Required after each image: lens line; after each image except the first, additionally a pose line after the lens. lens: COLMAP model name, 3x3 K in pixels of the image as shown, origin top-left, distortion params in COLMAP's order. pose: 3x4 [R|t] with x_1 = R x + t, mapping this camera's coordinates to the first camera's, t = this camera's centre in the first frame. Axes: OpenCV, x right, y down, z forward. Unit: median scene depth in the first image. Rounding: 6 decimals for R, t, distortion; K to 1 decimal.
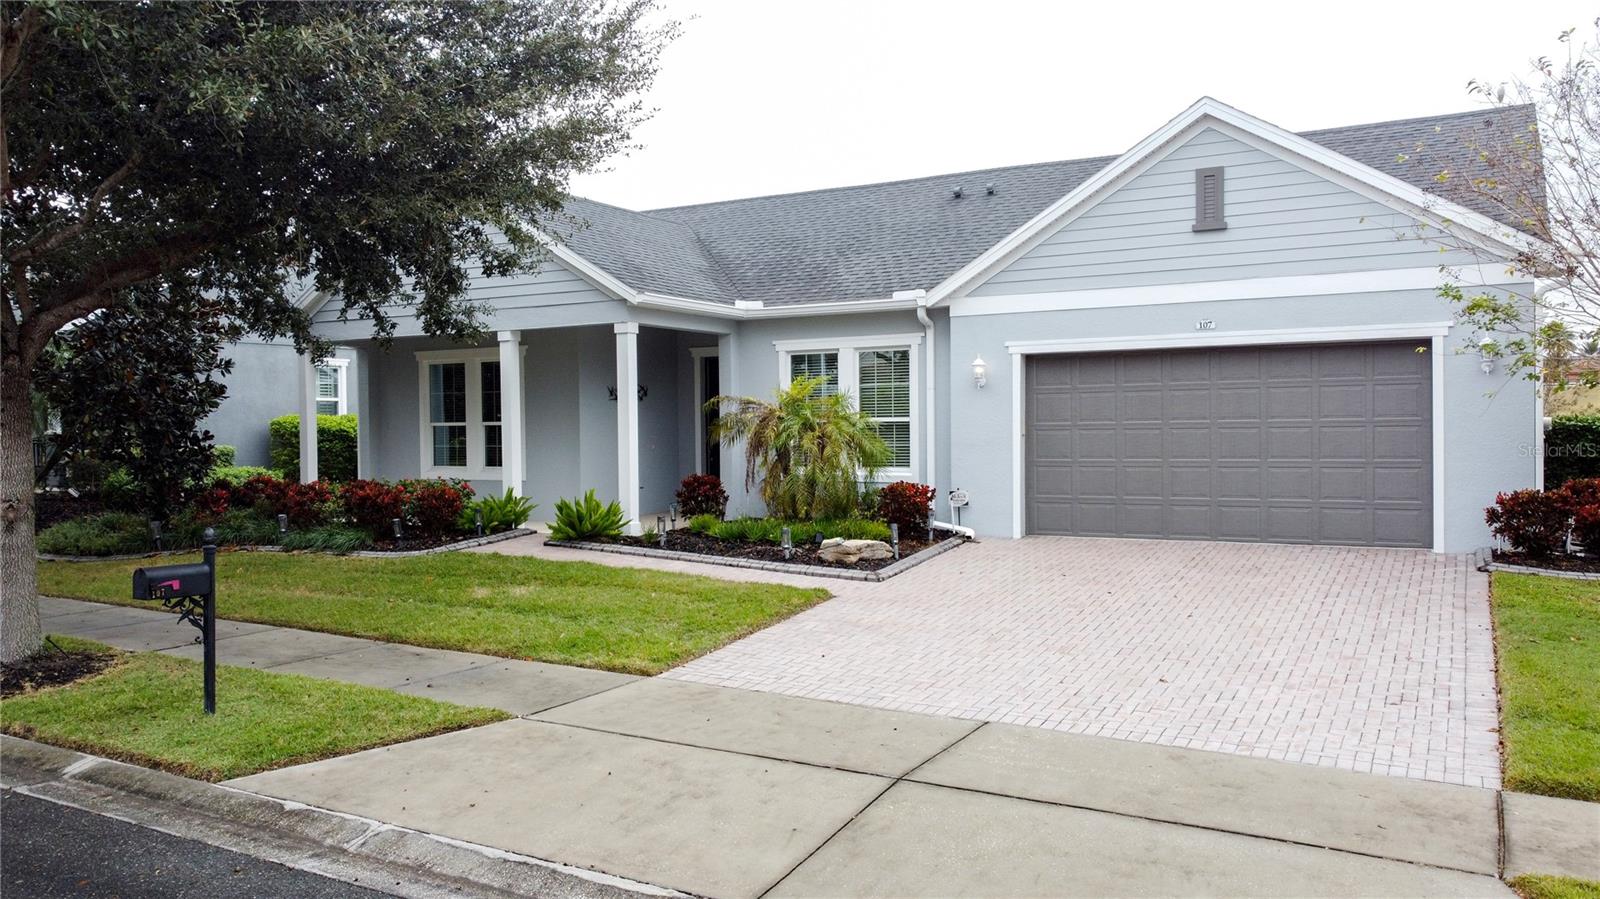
lens RADIAL K [[1209.8, 0, 802.3], [0, 1209.8, 448.1], [0, 0, 1]] dist [0.005475, -0.010129]
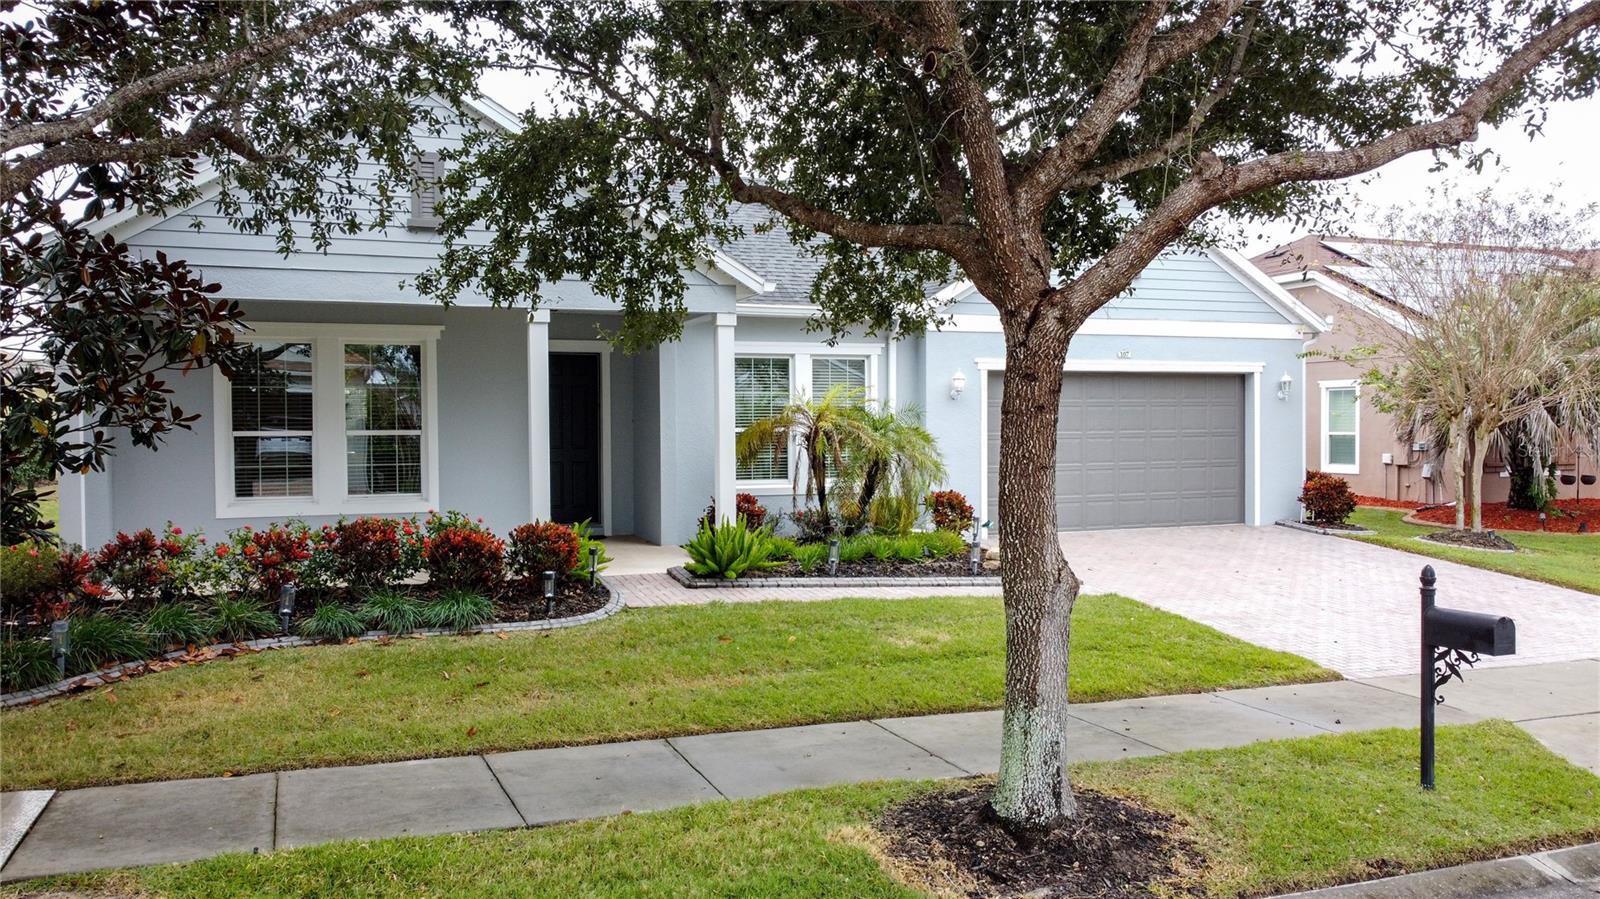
lens RADIAL K [[1209.8, 0, 797.6], [0, 1209.8, 450.0], [0, 0, 1]] dist [0.005475, -0.010129]
pose [[0.640213, -0.011808, 0.768106, -0.832294], [0.011651, 0.999916, 0.005660, -0.014803], [-0.768109, 0.005326, 0.640297, 0.467054]]
